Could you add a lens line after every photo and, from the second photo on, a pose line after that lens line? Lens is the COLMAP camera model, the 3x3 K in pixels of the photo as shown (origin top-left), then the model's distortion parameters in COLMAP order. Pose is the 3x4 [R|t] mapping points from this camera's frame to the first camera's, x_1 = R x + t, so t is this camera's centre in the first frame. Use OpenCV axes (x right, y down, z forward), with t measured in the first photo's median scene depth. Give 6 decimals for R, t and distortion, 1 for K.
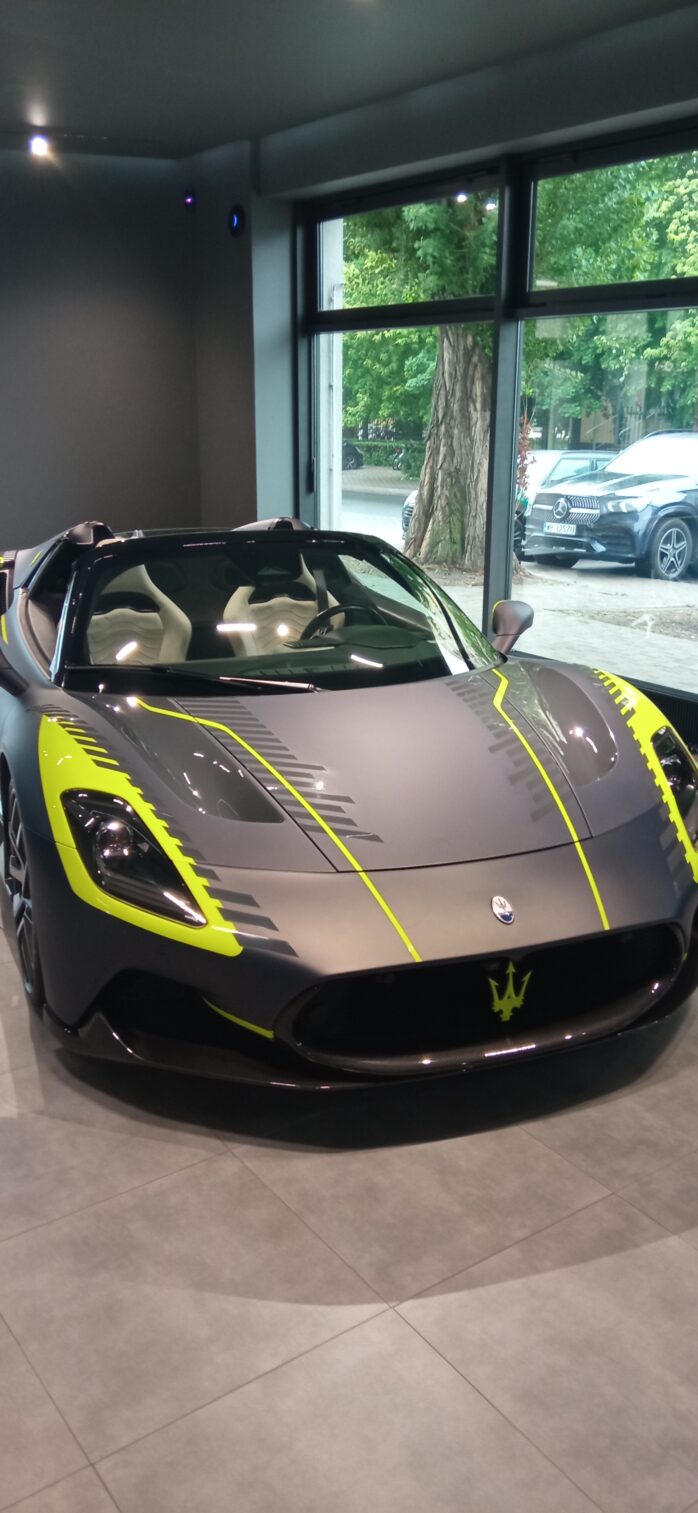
lens RADIAL K [[1206.9, 0, 349.0], [0, 1206.9, 756.5], [0, 0, 1]] dist [0.073837, -0.133476]
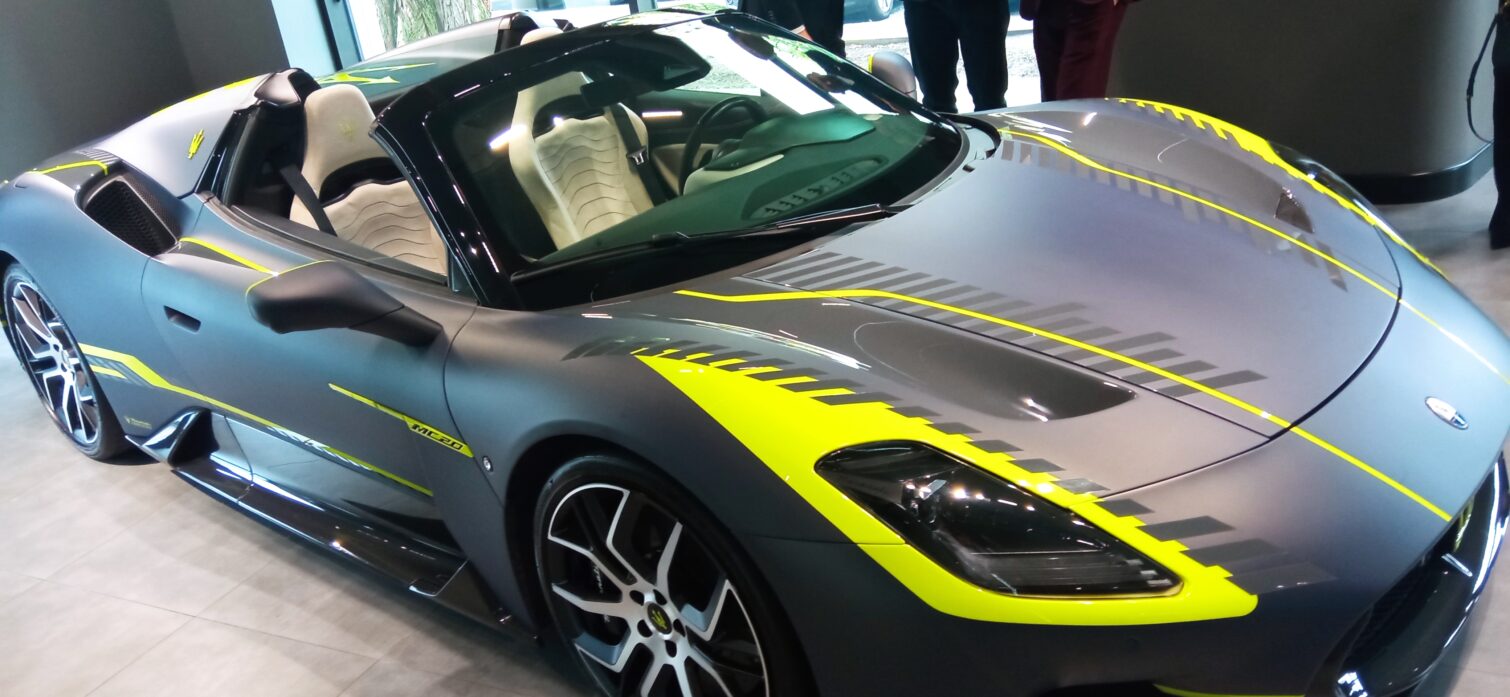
lens RADIAL K [[1204.5, 0, 756.1], [0, 1204.5, 386.0], [0, 0, 1]] dist [0.073837, -0.133476]
pose [[0.875737, -0.312984, 0.367594, -0.285281], [0.268735, 0.948554, 0.167414, -0.070345], [-0.401081, -0.047825, 0.914793, 0.279895]]
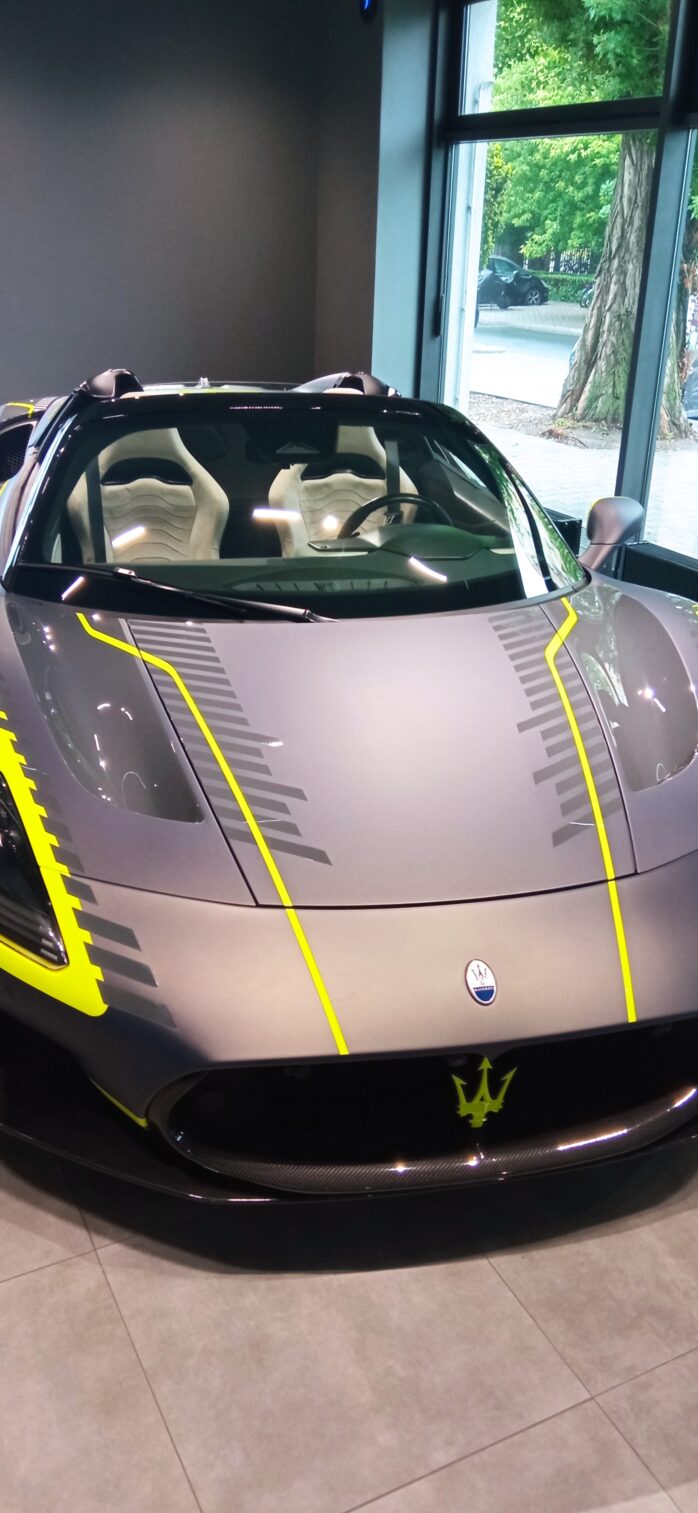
lens RADIAL K [[1206.9, 0, 349.0], [0, 1206.9, 756.5], [0, 0, 1]] dist [0.073837, -0.133476]
pose [[0.988499, 0.083222, -0.126269, 0.072742], [-0.066737, 0.989319, 0.129590, -0.050774], [0.135705, -0.119673, 0.983495, 0.175004]]
